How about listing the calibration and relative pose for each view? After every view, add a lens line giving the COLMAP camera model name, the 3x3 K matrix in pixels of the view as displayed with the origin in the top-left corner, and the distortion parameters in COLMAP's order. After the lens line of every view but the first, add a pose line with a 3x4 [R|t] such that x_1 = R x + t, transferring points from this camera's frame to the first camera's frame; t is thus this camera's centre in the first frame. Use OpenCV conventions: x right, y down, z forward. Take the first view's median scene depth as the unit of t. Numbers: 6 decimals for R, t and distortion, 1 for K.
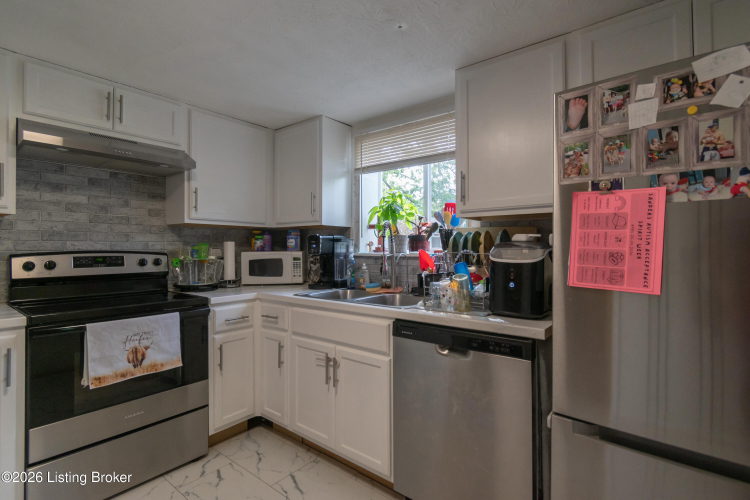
lens RADIAL K [[361.8, 0, 374.6], [0, 361.8, 246.2], [0, 0, 1]] dist [0.001356, -0.000843]
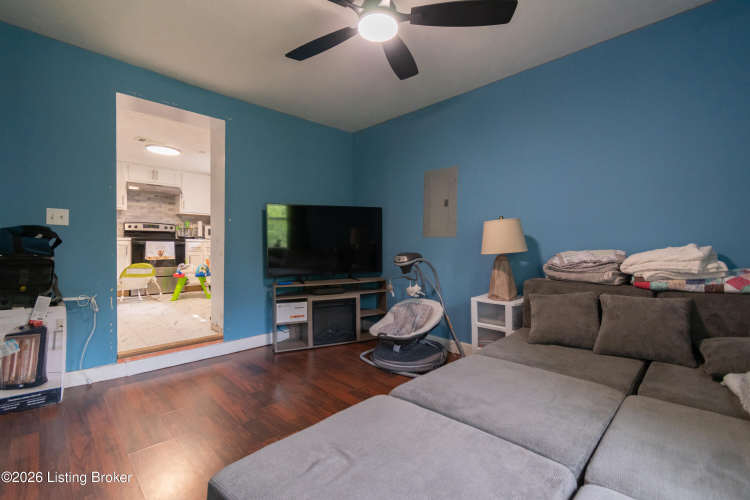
lens RADIAL K [[342.3, 0, 372.0], [0, 342.3, 255.1], [0, 0, 1]] dist [0.001967, 0.000186]
pose [[0.993742, 0.027000, -0.108389, 1.328187], [-0.022251, 0.998749, 0.044784, 0.111719], [0.109463, -0.042092, 0.993099, -1.573681]]
